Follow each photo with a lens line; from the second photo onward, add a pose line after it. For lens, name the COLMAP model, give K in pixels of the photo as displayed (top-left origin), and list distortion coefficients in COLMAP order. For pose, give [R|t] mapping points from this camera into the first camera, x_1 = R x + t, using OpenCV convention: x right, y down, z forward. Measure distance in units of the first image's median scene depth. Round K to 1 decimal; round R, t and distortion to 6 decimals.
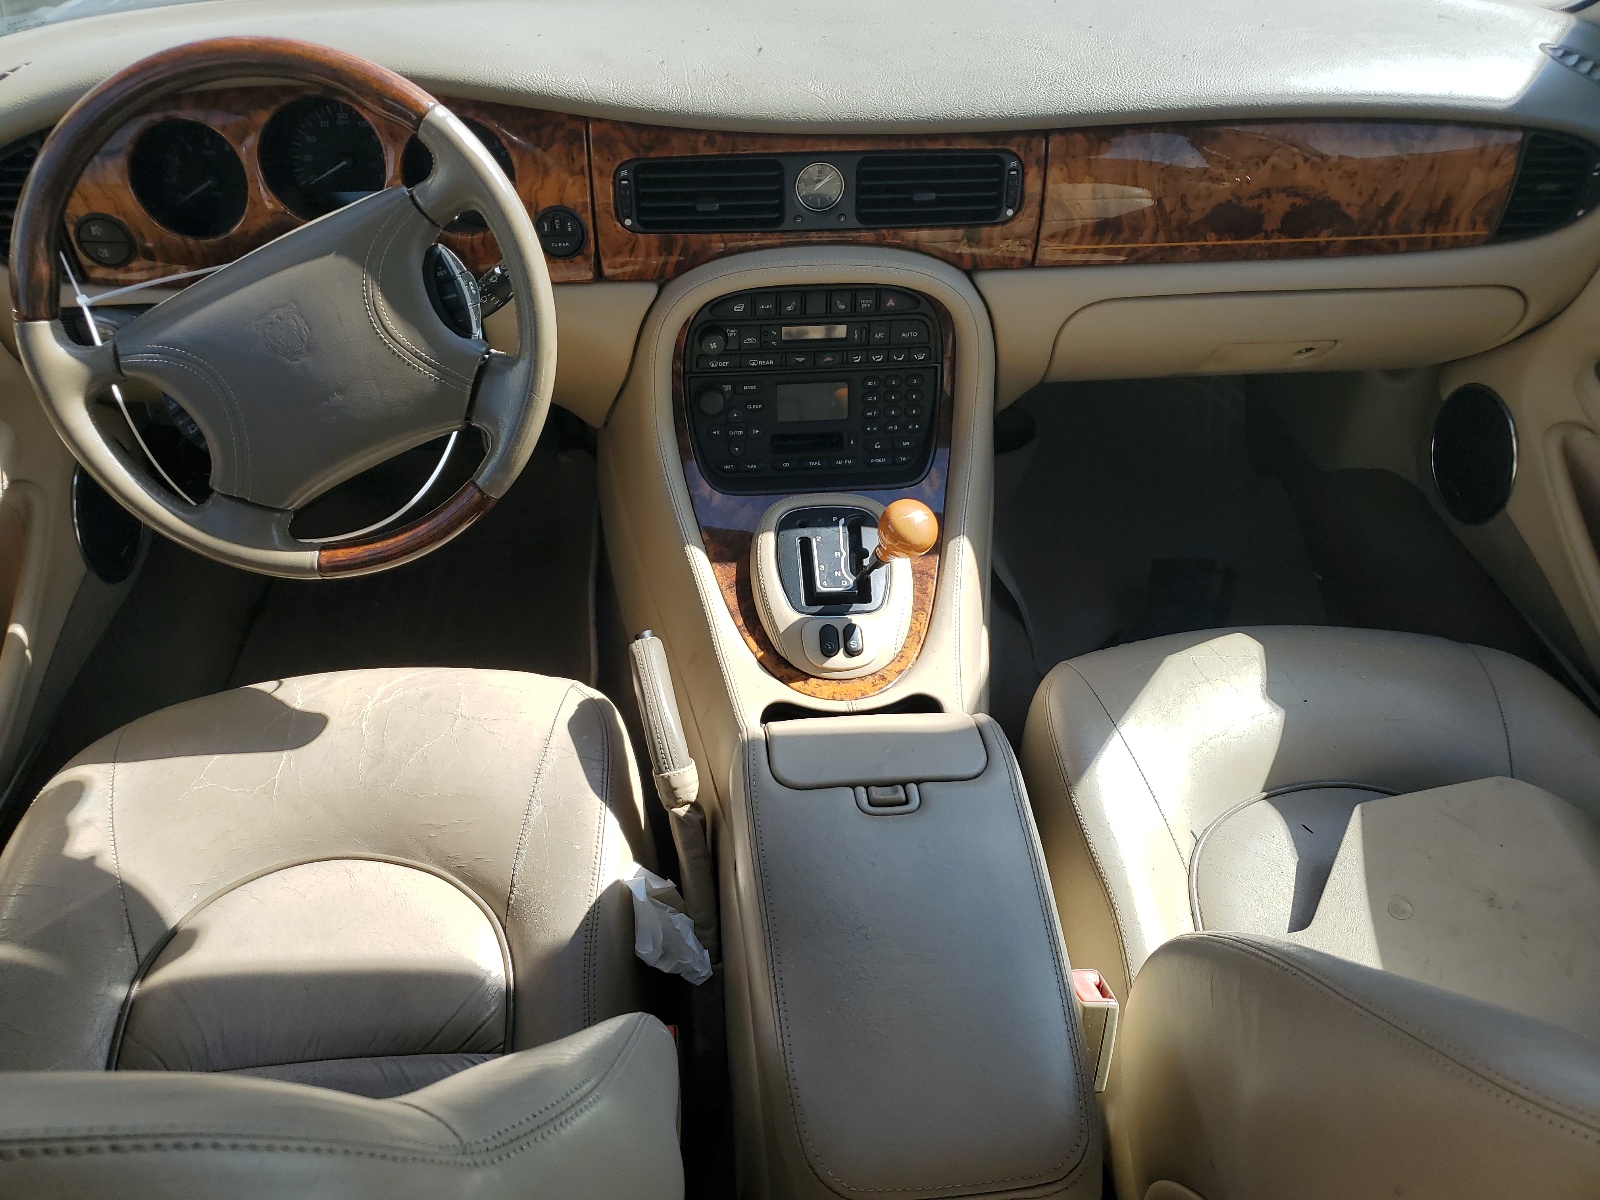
lens RADIAL K [[1208.8, 0, 803.9], [0, 1208.8, 598.7], [0, 0, 1]] dist [-0.001680, -0.000057]
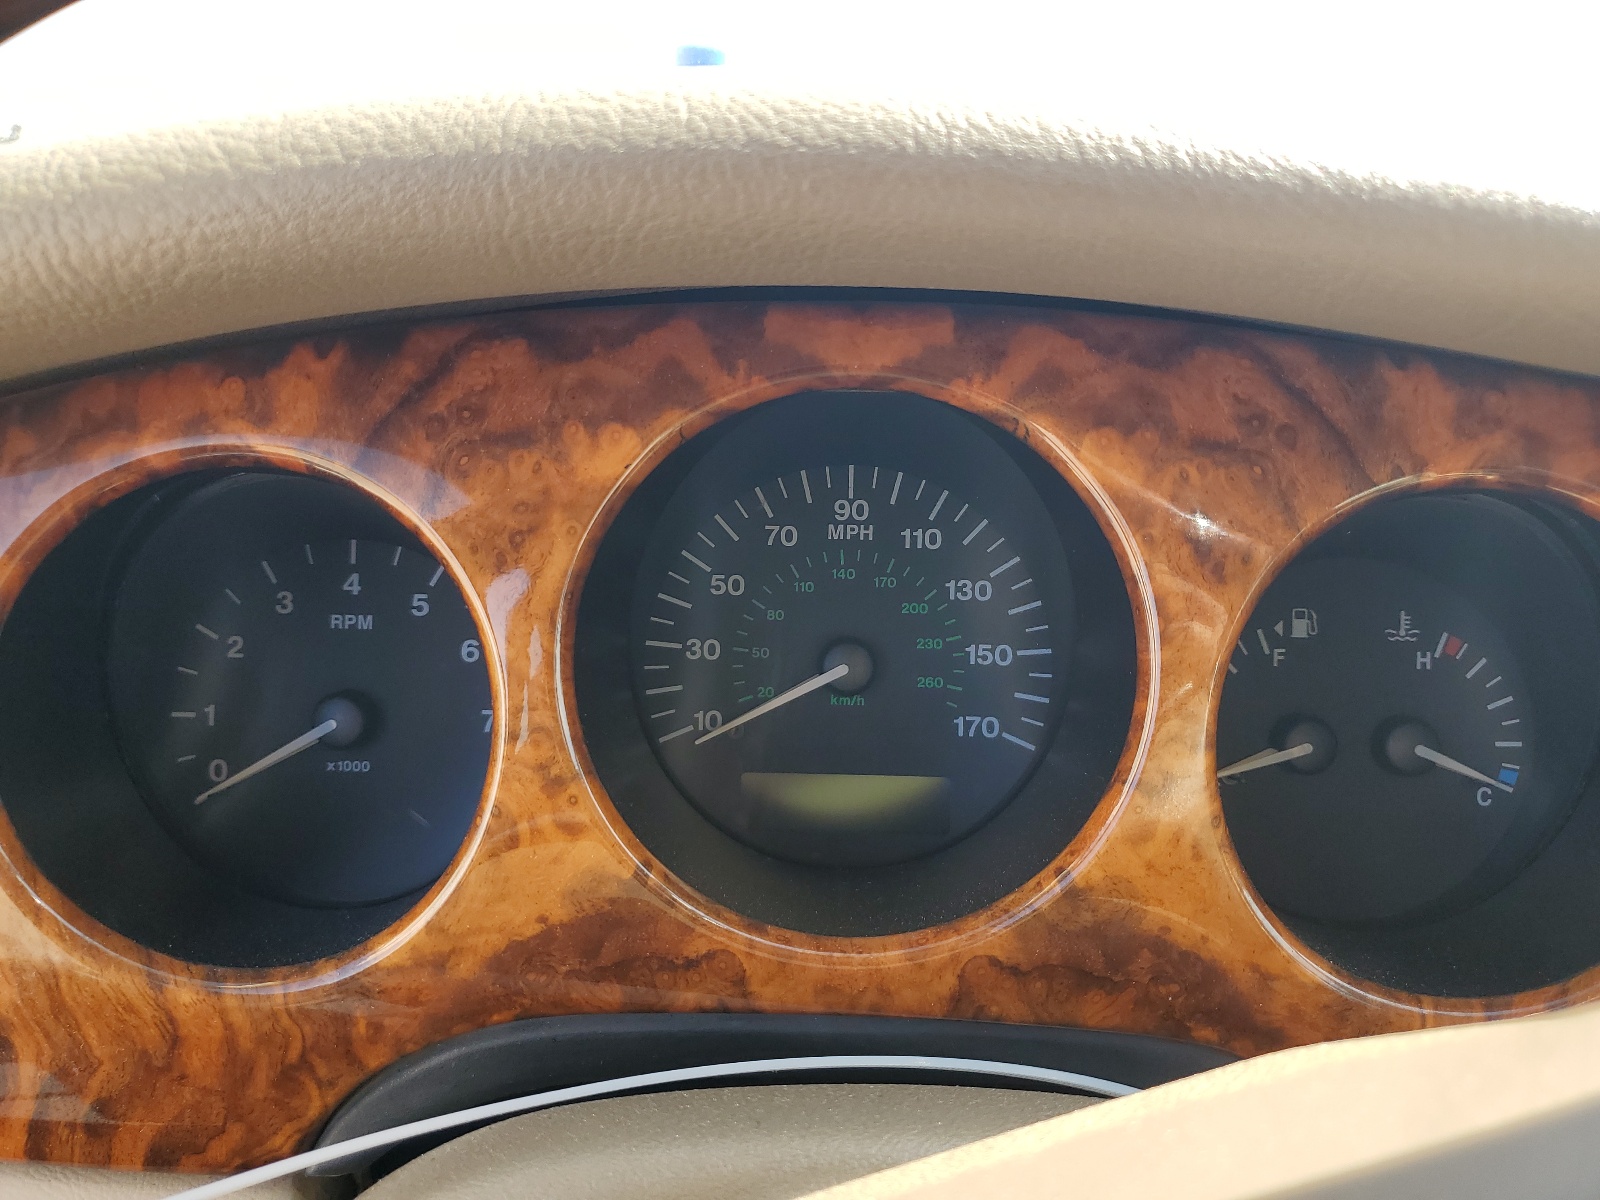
lens RADIAL K [[1208.8, 0, 798.1], [0, 1208.8, 598.2], [0, 0, 1]] dist [-0.001680, -0.000057]
pose [[0.995639, 0.021389, -0.090804, -0.380785], [-0.056994, 0.910052, -0.410558, -0.277601], [0.073855, 0.413943, 0.907302, 0.784913]]
